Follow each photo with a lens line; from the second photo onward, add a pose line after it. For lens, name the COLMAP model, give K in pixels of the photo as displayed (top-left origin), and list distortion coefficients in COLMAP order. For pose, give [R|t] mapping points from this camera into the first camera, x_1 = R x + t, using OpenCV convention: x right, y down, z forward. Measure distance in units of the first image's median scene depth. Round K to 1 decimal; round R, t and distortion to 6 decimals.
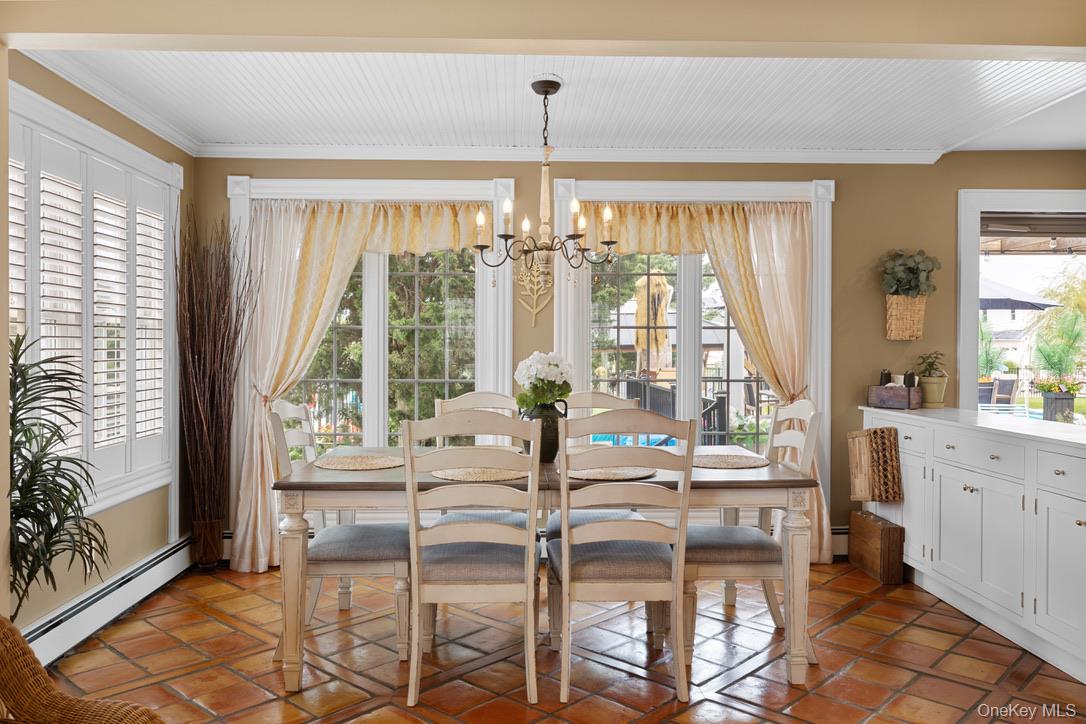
lens RADIAL K [[809.6, 0, 544.4], [0, 809.6, 348.3], [0, 0, 1]] dist [-0.003675, -0.000975]
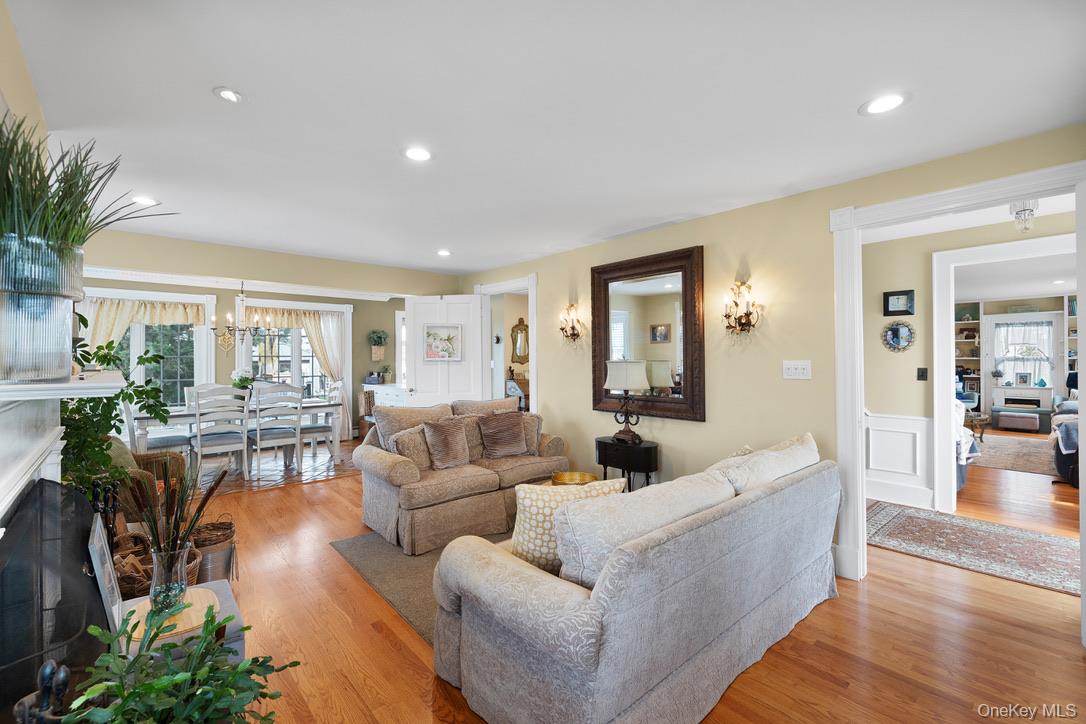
lens RADIAL K [[458.0, 0, 533.1], [0, 458.0, 357.1], [0, 0, 1]] dist [-0.000014, 0.000153]
pose [[0.777649, -0.004428, 0.628683, -0.161592], [0.008948, 0.999952, -0.004024, -0.012065], [-0.628635, 0.008755, 0.777651, -0.650447]]
